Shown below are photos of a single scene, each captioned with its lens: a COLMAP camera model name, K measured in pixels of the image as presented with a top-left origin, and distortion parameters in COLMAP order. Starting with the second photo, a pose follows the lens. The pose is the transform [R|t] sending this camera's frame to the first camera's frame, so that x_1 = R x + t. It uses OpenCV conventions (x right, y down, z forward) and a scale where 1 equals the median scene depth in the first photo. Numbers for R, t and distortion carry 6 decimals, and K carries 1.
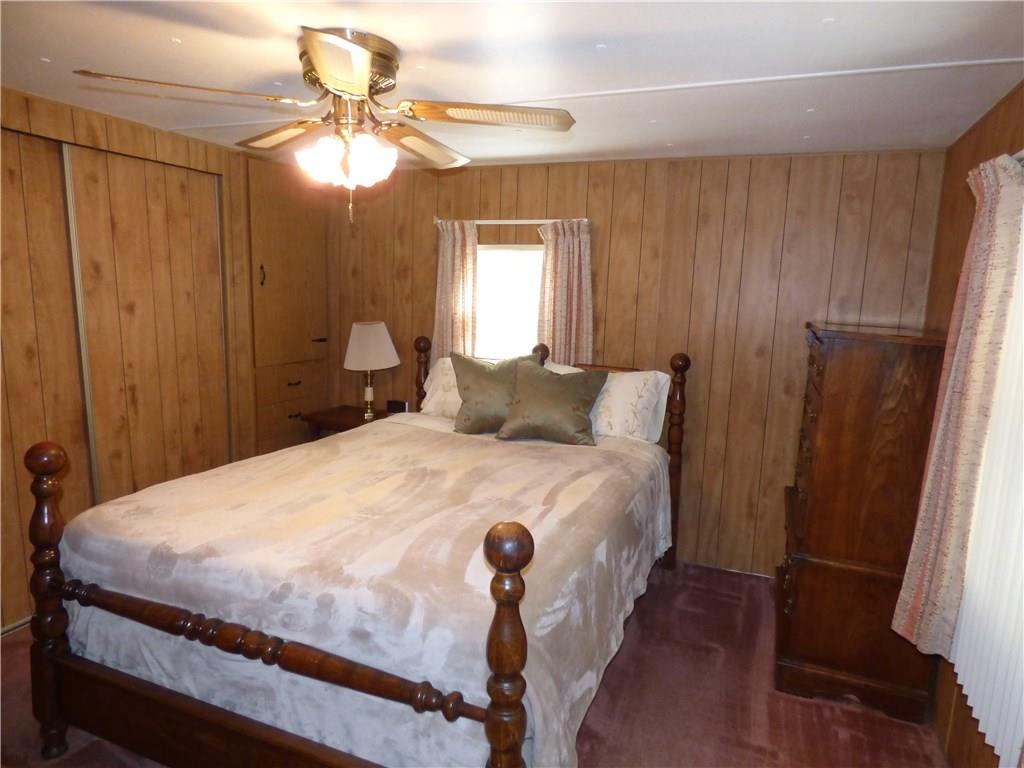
lens RADIAL K [[629.3, 0, 516.0], [0, 629.3, 381.9], [0, 0, 1]] dist [-0.012161, -0.000591]
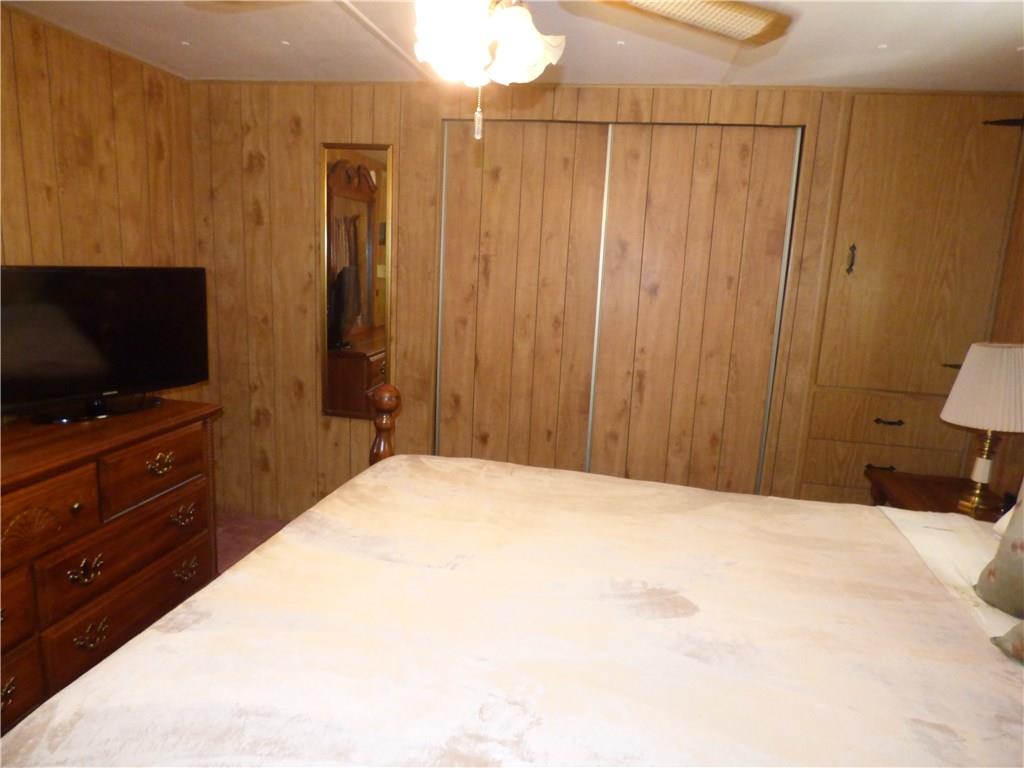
lens RADIAL K [[629.3, 0, 516.0], [0, 629.3, 381.9], [0, 0, 1]] dist [-0.012161, -0.000591]
pose [[0.217217, 0.175237, -0.960265, 0.262811], [-0.188446, 0.972775, 0.134893, -0.071301], [0.957760, 0.151657, 0.244326, 0.581125]]
